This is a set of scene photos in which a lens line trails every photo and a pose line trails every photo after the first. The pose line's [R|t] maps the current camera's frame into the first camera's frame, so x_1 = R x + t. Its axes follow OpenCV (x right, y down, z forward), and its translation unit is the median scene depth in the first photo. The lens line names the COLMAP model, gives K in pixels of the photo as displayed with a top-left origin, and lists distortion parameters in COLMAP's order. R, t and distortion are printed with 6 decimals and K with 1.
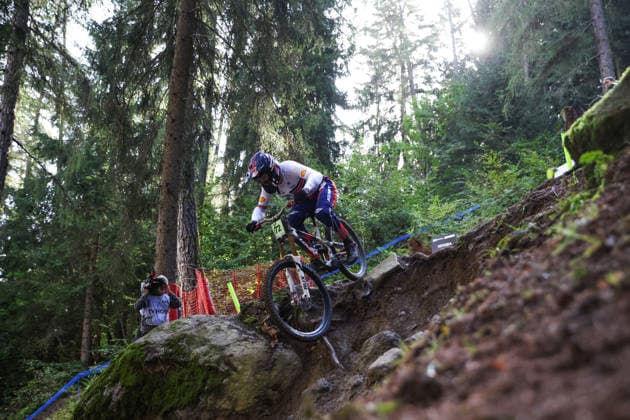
lens RADIAL K [[627.1, 0, 340.5], [0, 627.1, 220.8], [0, 0, 1]] dist [-0.010748, 0.000000]
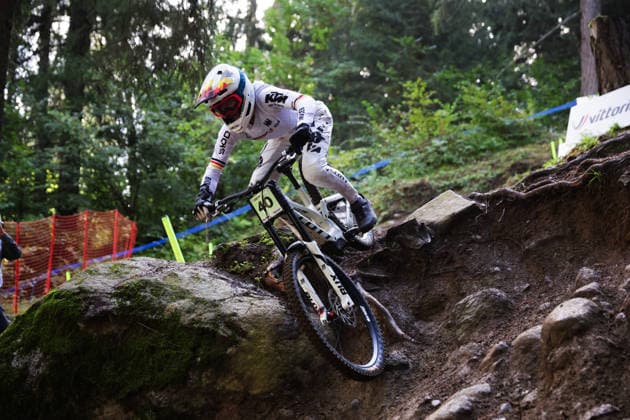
lens RADIAL K [[1009.7, 0, 299.3], [0, 1009.7, 204.1], [0, 0, 1]] dist [0.127524, 0.000000]
pose [[0.977805, 0.092370, 0.188056, -0.299705], [-0.096580, 0.995236, 0.013331, 0.073618], [-0.185928, -0.031197, 0.982068, -0.053238]]
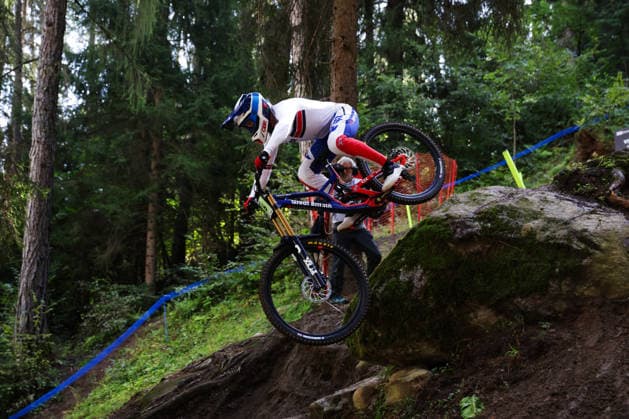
lens RADIAL K [[825.1, 0, 323.6], [0, 825.1, 206.1], [0, 0, 1]] dist [0.066029, 0.000000]
pose [[0.993535, 0.016907, -0.112259, -0.353007], [-0.005391, 0.994759, 0.102103, 0.080636], [0.113397, -0.100838, 0.988419, -0.018120]]
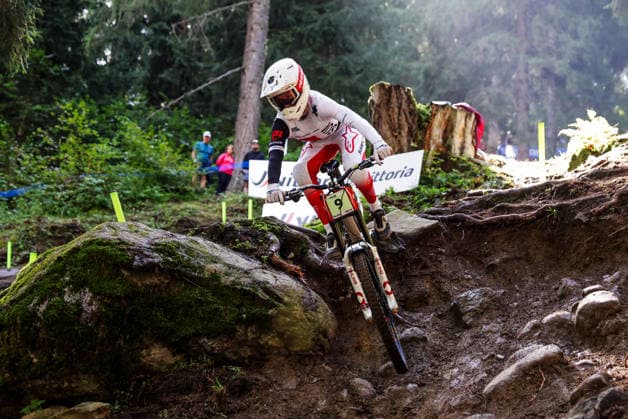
lens RADIAL K [[1287.0, 0, 335.7], [0, 1287.0, 171.8], [0, 0, 1]] dist [0.127866, 0.000000]
pose [[0.781666, 0.274345, 0.560119, -0.937671], [-0.233553, 0.961472, -0.144995, 0.273779], [-0.578318, -0.017480, 0.815624, -0.264074]]
